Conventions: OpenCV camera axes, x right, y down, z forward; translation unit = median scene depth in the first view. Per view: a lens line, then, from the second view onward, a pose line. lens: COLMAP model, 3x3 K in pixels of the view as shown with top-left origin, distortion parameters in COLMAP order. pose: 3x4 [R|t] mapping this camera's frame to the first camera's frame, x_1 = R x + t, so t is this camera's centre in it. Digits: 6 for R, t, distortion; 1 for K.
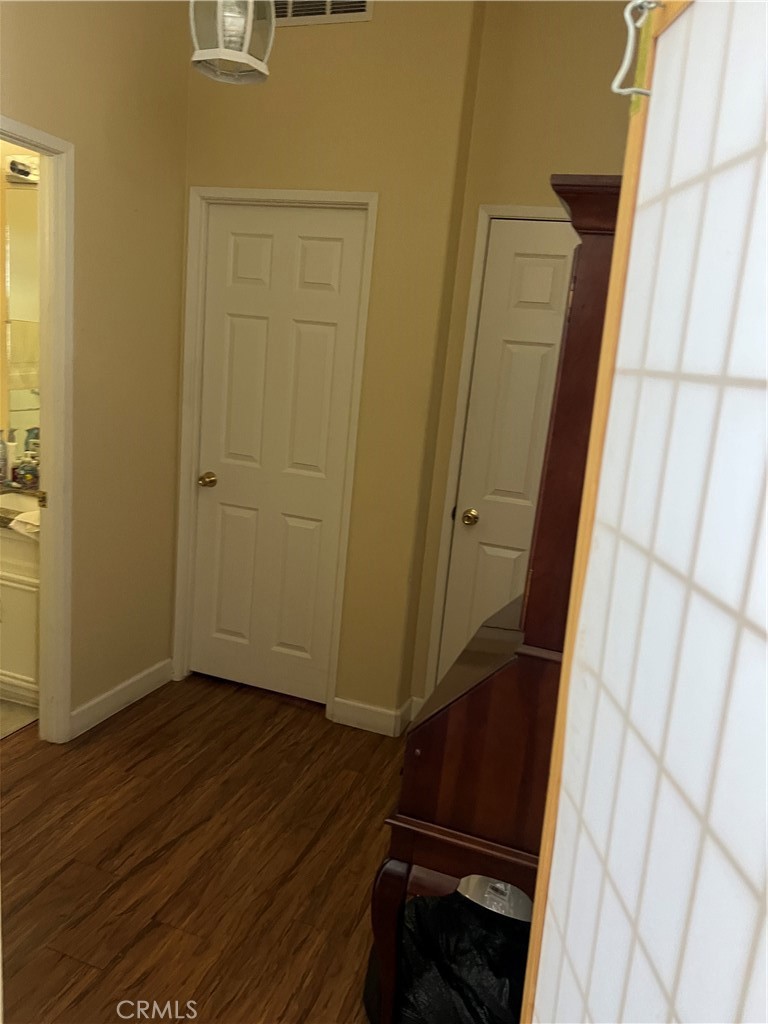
lens RADIAL K [[775.7, 0, 379.9], [0, 775.7, 512.0], [0, 0, 1]] dist [0.048112, -0.008337]
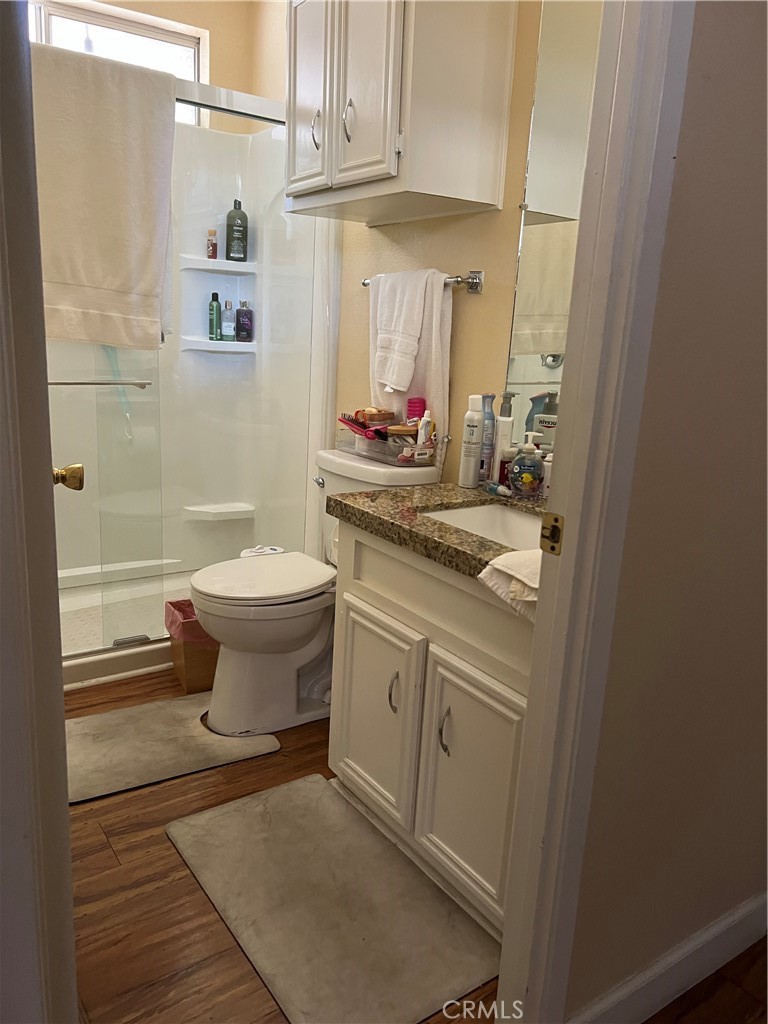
lens RADIAL K [[775.7, 0, 381.0], [0, 775.7, 509.6], [0, 0, 1]] dist [0.048112, -0.008337]
pose [[0.819078, 0.089707, -0.566625, -0.218446], [-0.100034, 0.994900, 0.012907, -0.019332], [0.564893, 0.046109, 0.823875, 0.488250]]
